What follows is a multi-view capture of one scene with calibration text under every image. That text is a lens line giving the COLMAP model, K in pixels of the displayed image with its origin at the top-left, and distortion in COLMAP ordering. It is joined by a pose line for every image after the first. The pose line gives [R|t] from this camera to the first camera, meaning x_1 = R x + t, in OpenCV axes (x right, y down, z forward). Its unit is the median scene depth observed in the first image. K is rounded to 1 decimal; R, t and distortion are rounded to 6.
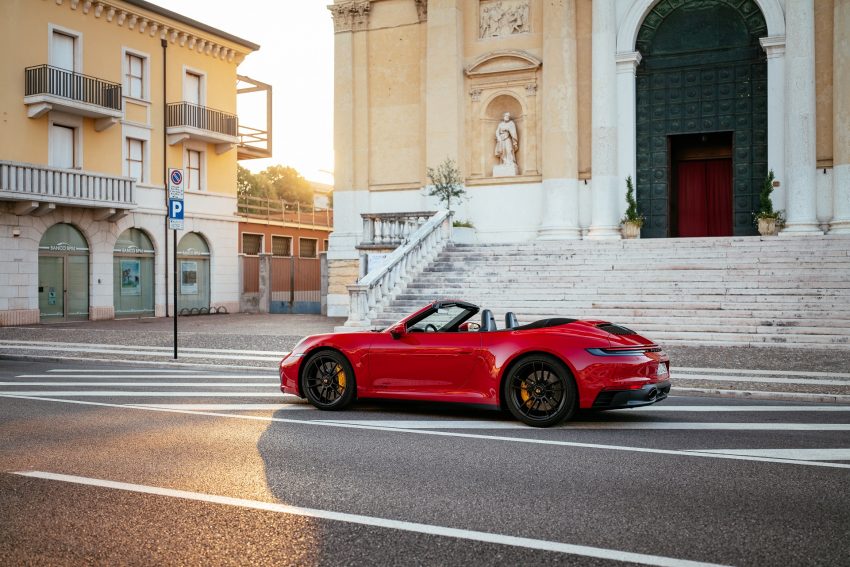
lens RADIAL K [[827.7, 0, 425.0], [0, 827.7, 283.5], [0, 0, 1]] dist [-0.023047, 0.030911]
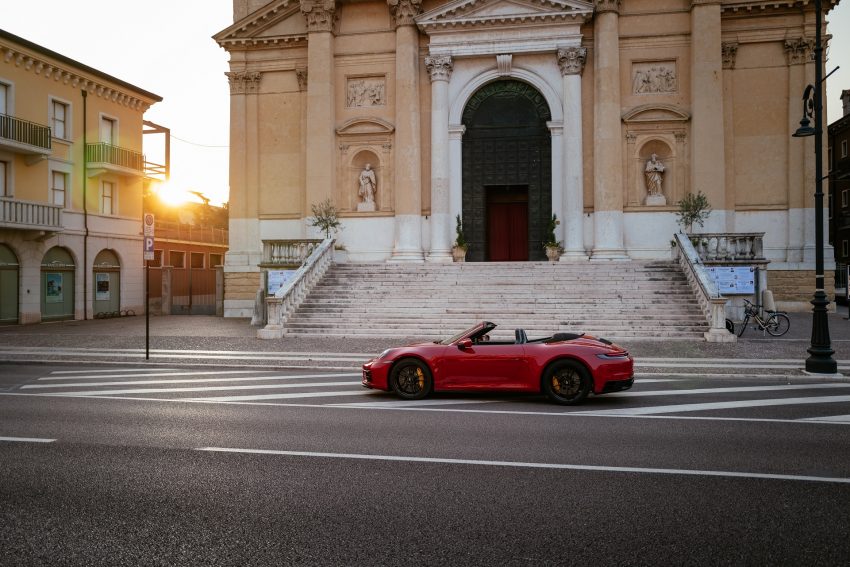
lens RADIAL K [[664.8, 0, 427.5], [0, 664.8, 269.2], [0, 0, 1]] dist [-0.016843, 0.004895]
pose [[0.969974, 0.002736, 0.243193, -0.072408], [0.001730, 0.999834, -0.018147, -0.017085], [-0.243202, 0.018023, 0.969808, -0.066549]]
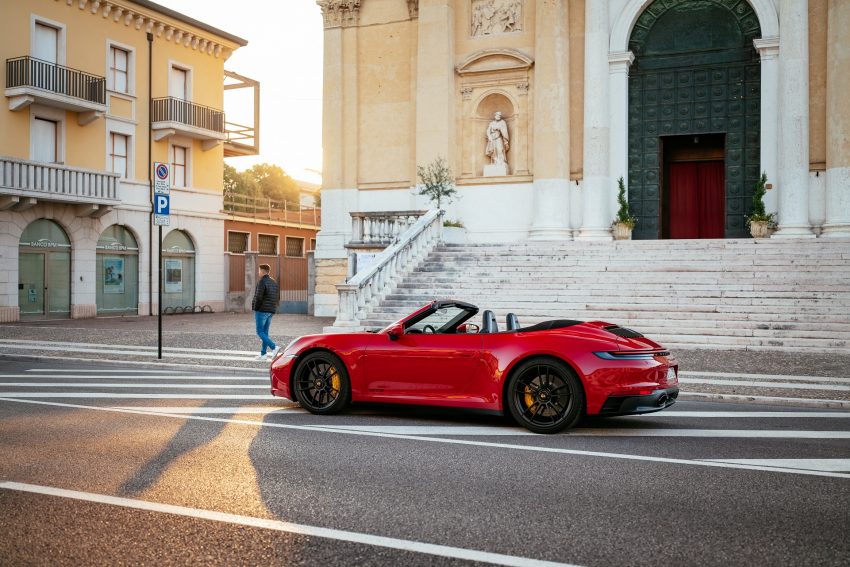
lens RADIAL K [[827.7, 0, 425.0], [0, 827.7, 283.5], [0, 0, 1]] dist [-0.023047, 0.030911]
pose [[0.999794, 0.008585, 0.018416, -0.005022], [-0.008568, 0.999963, -0.000994, 0.000668], [-0.018424, 0.000836, 0.999830, 0.013531]]
